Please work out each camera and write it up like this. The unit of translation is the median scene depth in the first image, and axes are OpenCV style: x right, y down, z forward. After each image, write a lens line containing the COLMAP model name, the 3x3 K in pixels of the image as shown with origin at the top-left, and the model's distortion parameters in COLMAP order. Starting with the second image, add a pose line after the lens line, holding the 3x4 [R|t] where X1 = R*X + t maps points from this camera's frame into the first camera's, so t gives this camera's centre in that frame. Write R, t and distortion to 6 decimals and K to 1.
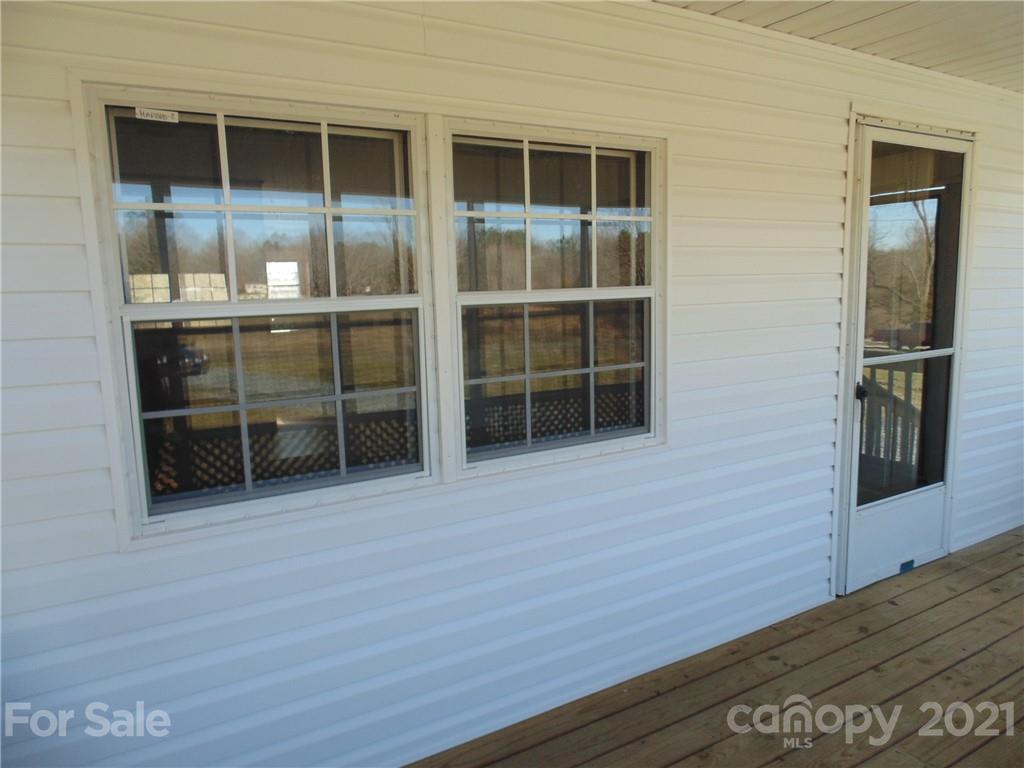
lens RADIAL K [[687.2, 0, 512.0], [0, 687.2, 384.0], [0, 0, 1]] dist [-0.002939, 0.001260]
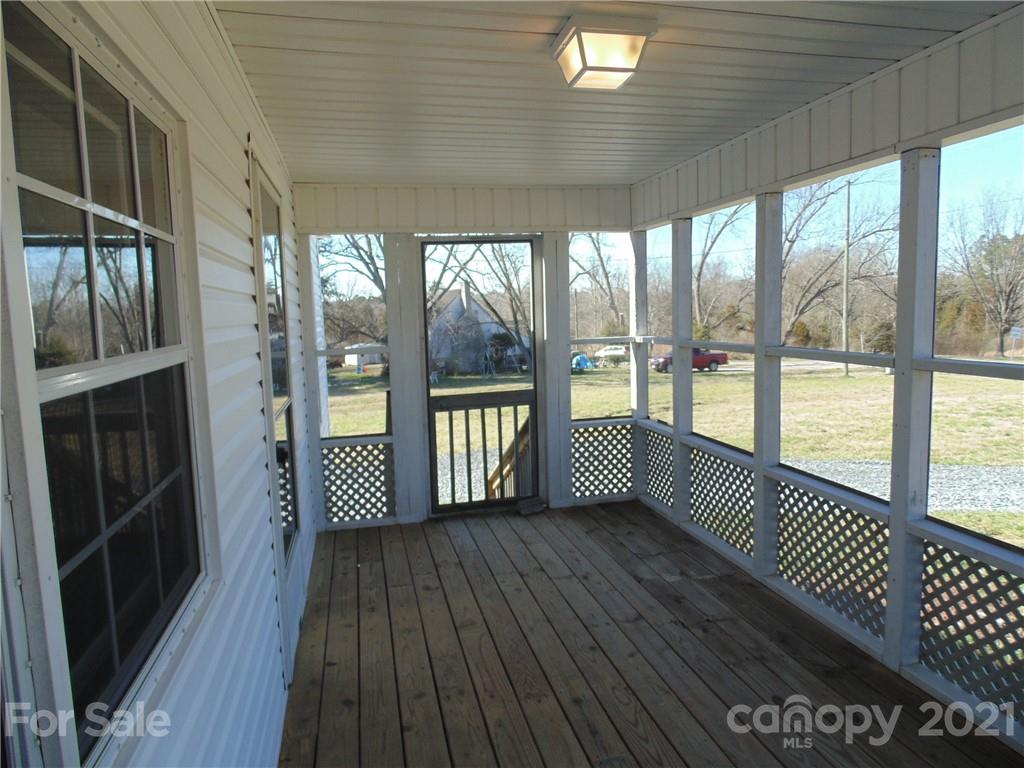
lens RADIAL K [[687.2, 0, 512.0], [0, 687.2, 384.0], [0, 0, 1]] dist [-0.002939, 0.001260]
pose [[0.282195, -0.083823, 0.955688, -0.275356], [0.157181, 0.986754, 0.040135, -0.070867], [-0.946393, 0.138890, 0.291633, 0.445968]]
